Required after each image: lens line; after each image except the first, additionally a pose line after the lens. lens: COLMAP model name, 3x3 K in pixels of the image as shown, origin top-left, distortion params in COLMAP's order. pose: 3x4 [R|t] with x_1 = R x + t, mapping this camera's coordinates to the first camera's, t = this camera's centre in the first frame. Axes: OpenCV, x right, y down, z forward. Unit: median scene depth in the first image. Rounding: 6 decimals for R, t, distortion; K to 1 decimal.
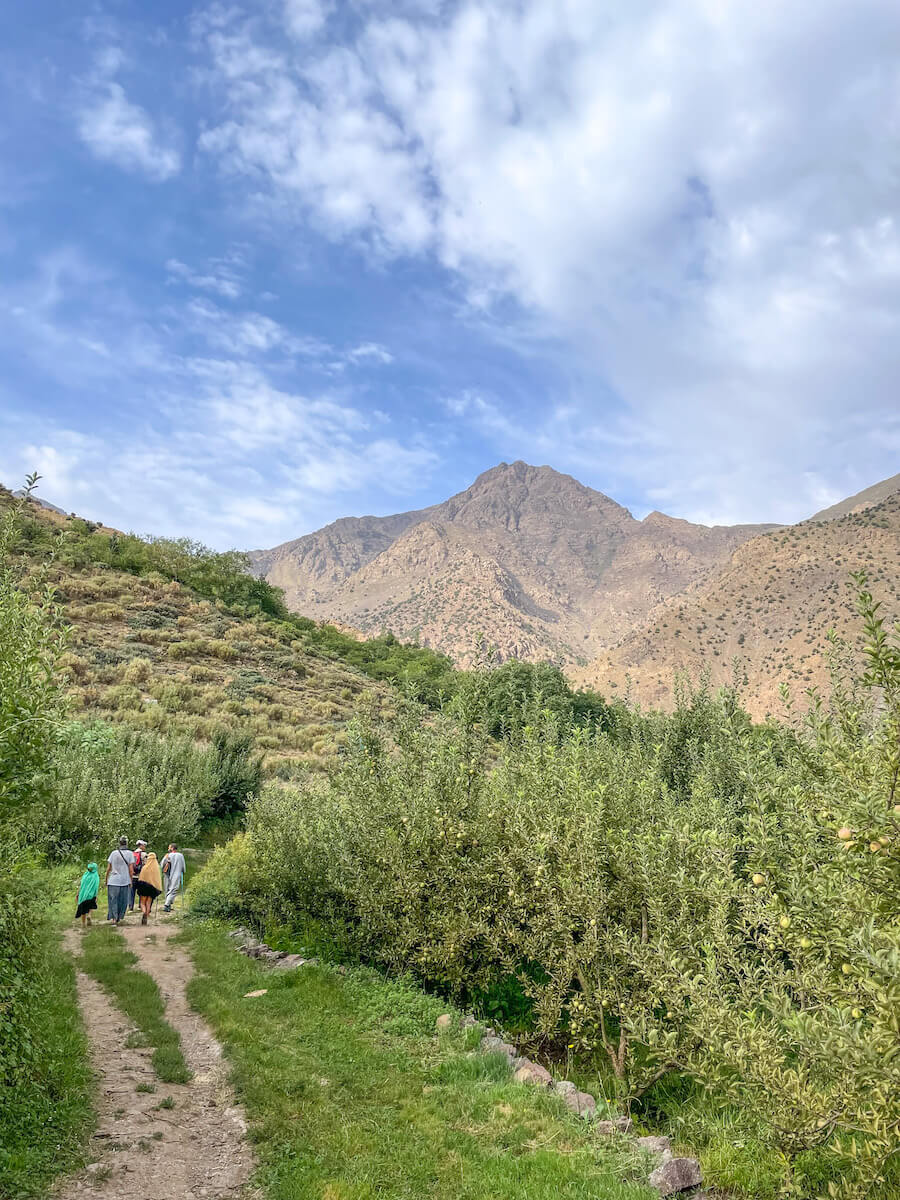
lens RADIAL K [[931.2, 0, 450.0], [0, 931.2, 600.0], [0, 0, 1]] dist [0.005315, 0.001626]
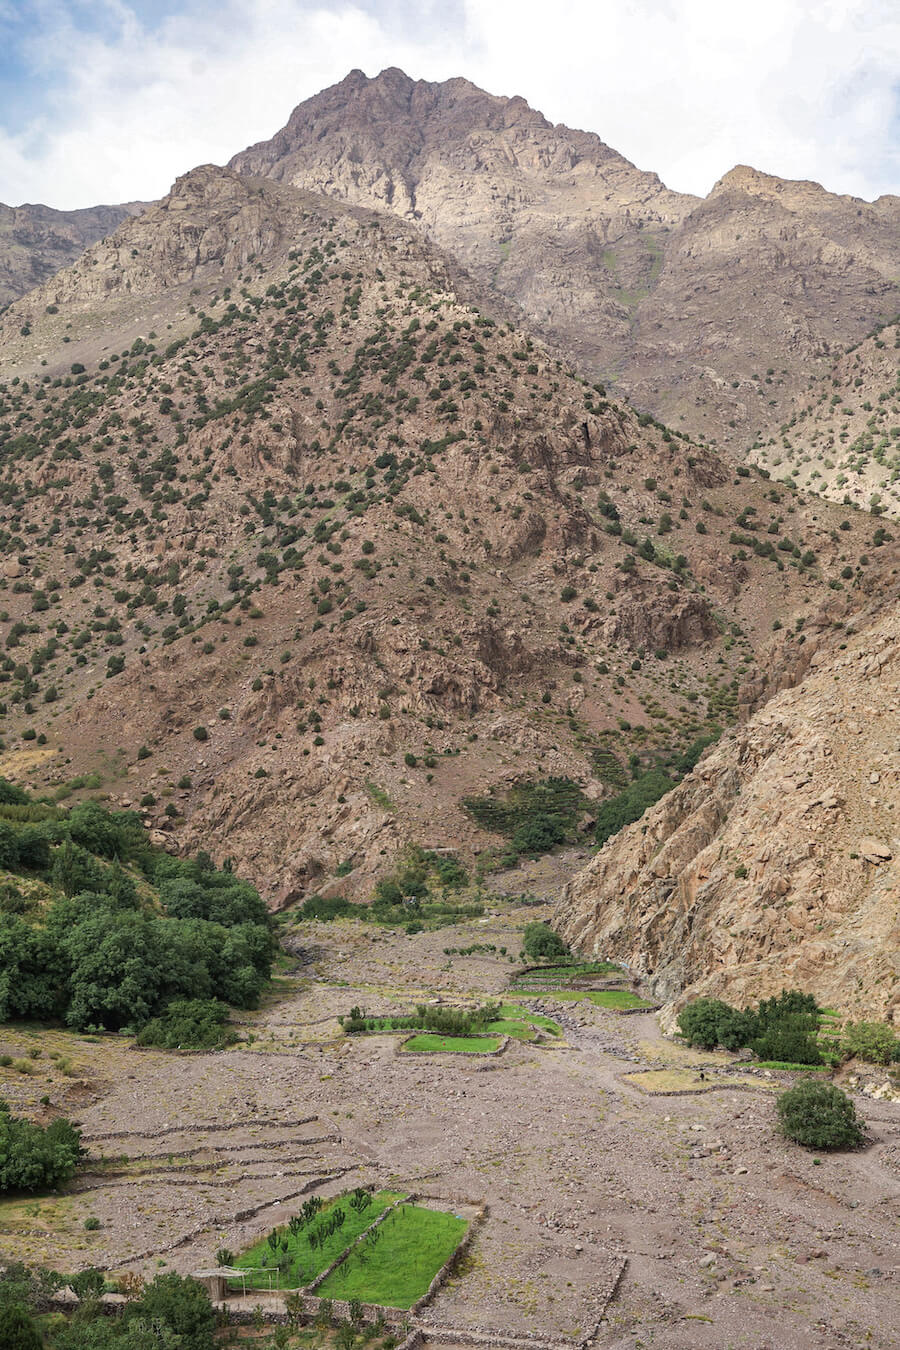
lens RADIAL K [[1673.6, 0, 450.0], [0, 1673.6, 675.0], [0, 0, 1]] dist [0.098663, 0.008835]
pose [[0.986699, -0.033455, 0.159077, -0.050906], [0.012971, 0.991676, 0.128105, 0.042746], [-0.162039, -0.124338, 0.978920, 0.298038]]
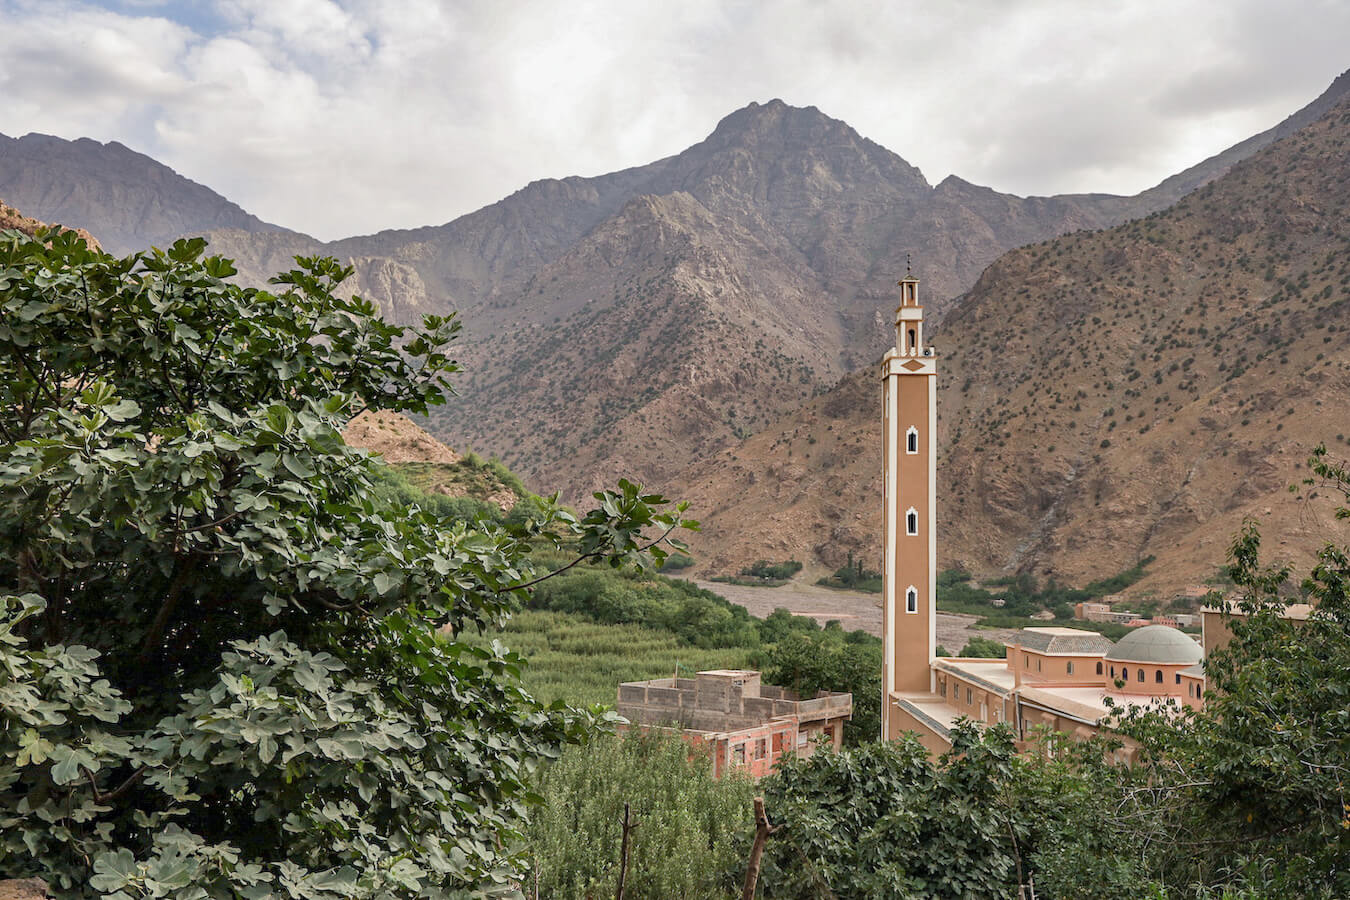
lens RADIAL K [[1309.2, 0, 675.0], [0, 1309.2, 450.0], [0, 0, 1]] dist [0.010650, 0.031775]
pose [[0.999631, -0.001523, -0.027114, 0.034763], [0.005212, 0.990626, 0.136503, -0.027698], [0.026652, -0.136594, 0.990269, -0.084195]]
